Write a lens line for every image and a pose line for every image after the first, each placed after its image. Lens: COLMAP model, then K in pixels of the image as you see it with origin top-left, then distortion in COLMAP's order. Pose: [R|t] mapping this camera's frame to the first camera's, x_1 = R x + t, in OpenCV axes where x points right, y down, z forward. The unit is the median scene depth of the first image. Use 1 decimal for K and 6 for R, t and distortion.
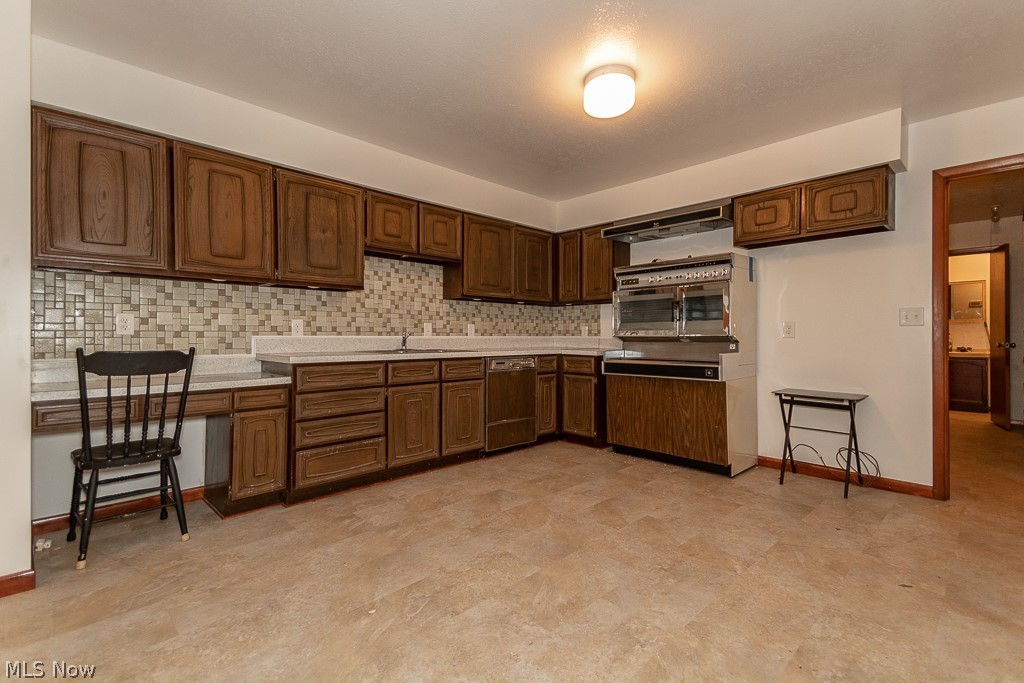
lens RADIAL K [[459.8, 0, 511.4], [0, 459.8, 332.1], [0, 0, 1]] dist [0.062803, -0.000382]
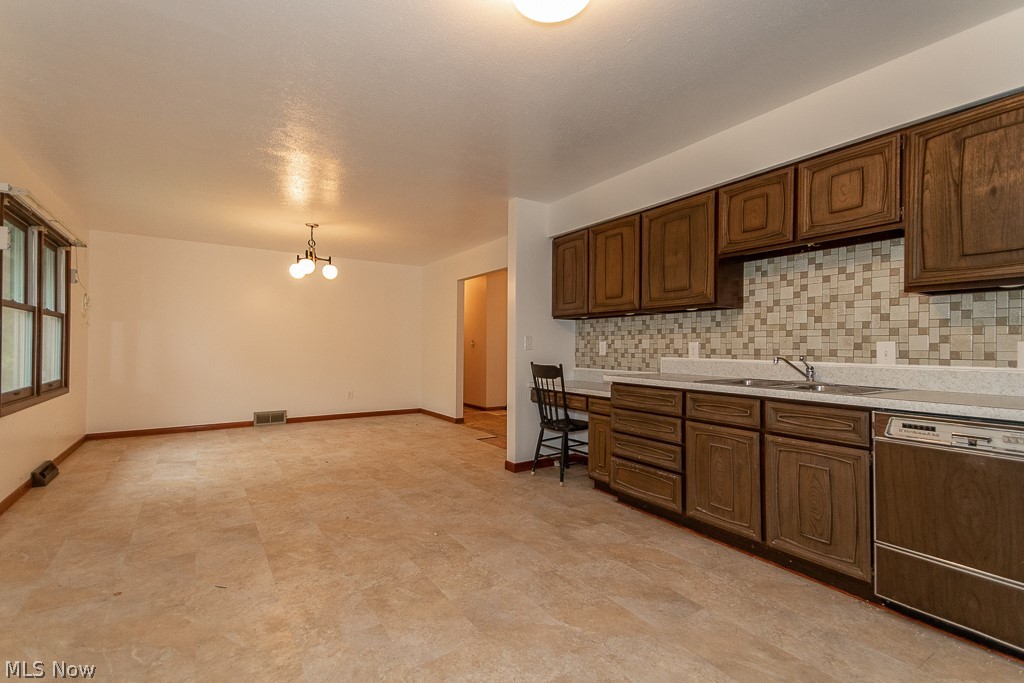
lens RADIAL K [[479.0, 0, 512.0], [0, 479.0, 341.5], [0, 0, 1]] dist [0.051978, -0.000044]
pose [[-0.202540, -0.014218, -0.979171, 0.685889], [-0.001175, 0.999897, -0.014275, -0.013837], [0.979273, -0.001740, -0.202536, 0.875104]]
